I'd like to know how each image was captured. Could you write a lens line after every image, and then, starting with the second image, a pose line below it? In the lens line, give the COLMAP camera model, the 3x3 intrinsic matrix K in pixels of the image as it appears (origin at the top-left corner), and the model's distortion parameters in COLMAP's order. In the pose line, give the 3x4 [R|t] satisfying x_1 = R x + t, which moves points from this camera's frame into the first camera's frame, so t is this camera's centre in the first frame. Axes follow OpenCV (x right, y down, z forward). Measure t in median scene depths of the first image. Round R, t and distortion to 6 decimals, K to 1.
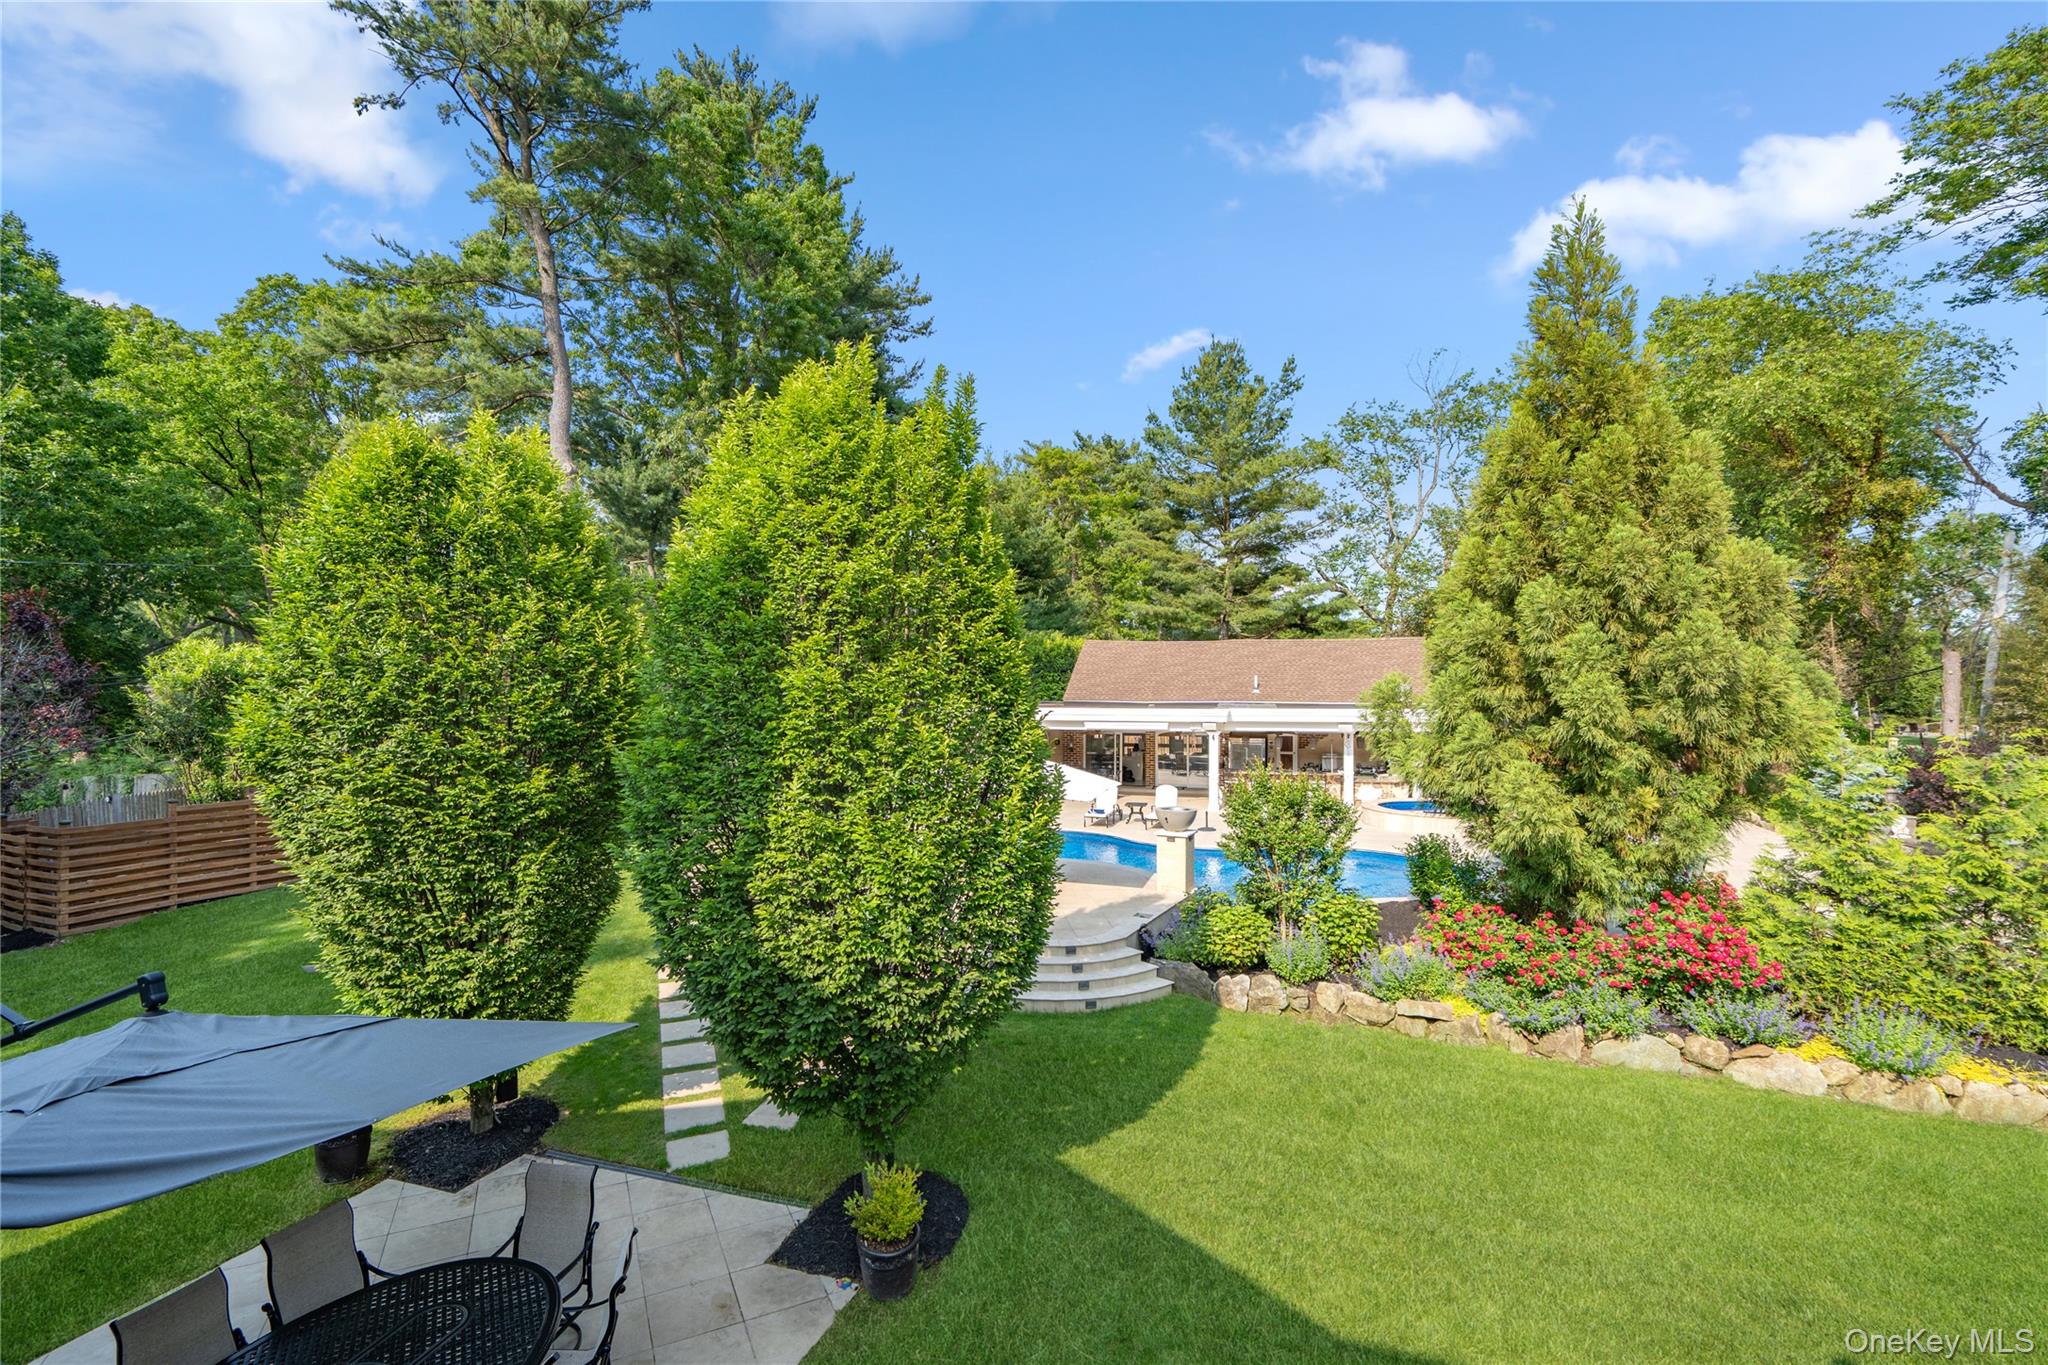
lens RADIAL K [[944.6, 0, 1023.2], [0, 944.6, 683.5], [0, 0, 1]] dist [-0.017355, -0.000966]
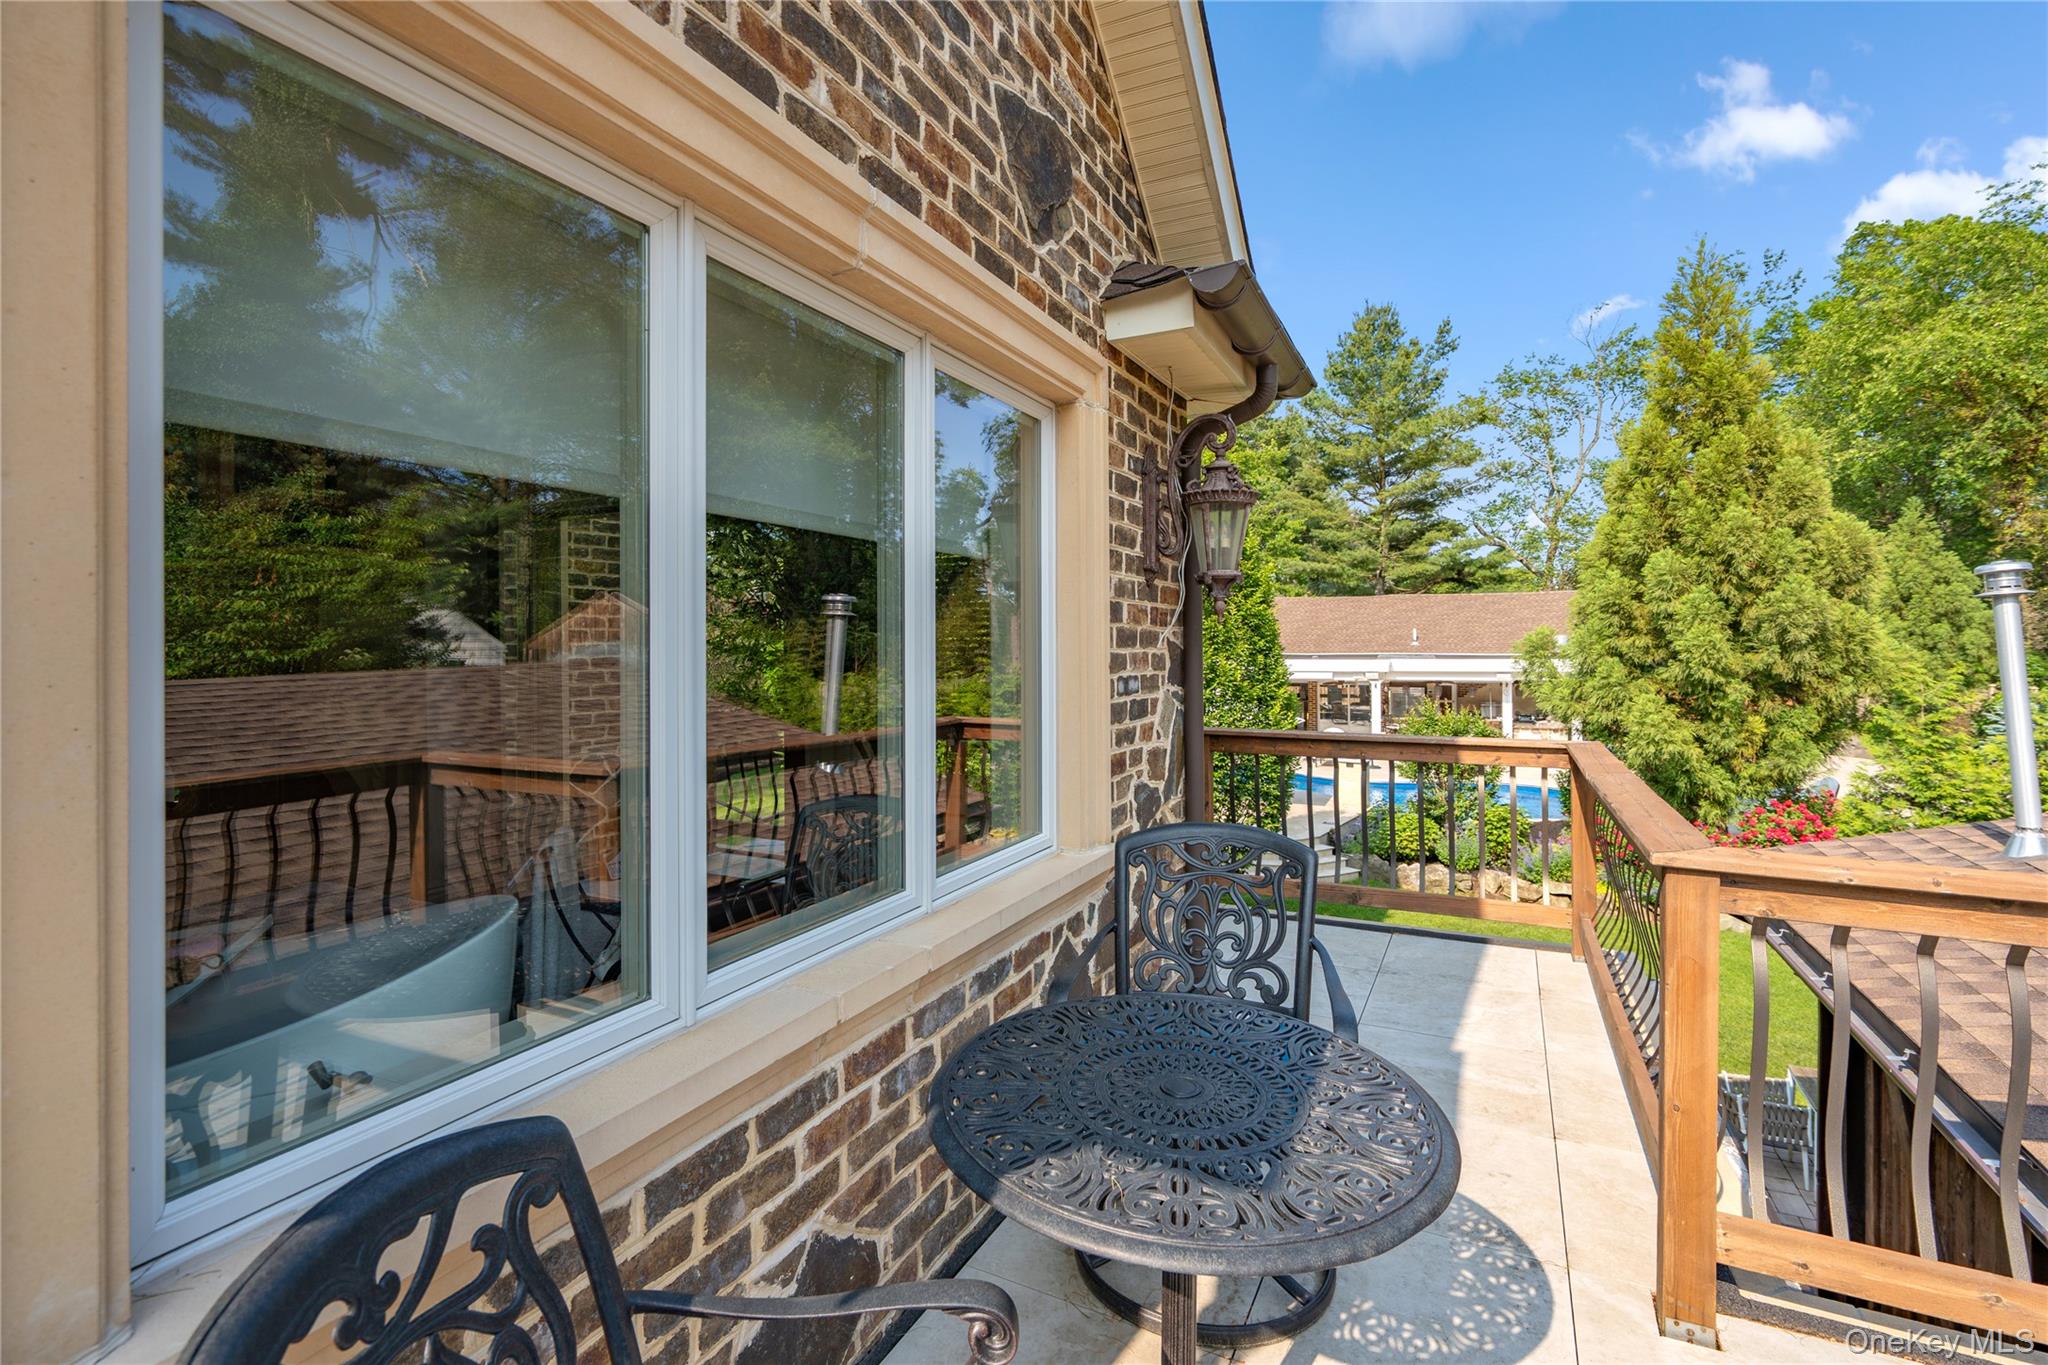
lens RADIAL K [[944.6, 0, 1023.9], [0, 944.6, 641.1], [0, 0, 1]] dist [-0.017355, -0.000966]
pose [[0.989618, -0.005412, -0.143623, -0.107222], [0.005736, 0.999982, 0.001841, 0.002562], [0.143610, -0.002646, 0.989631, -0.329553]]
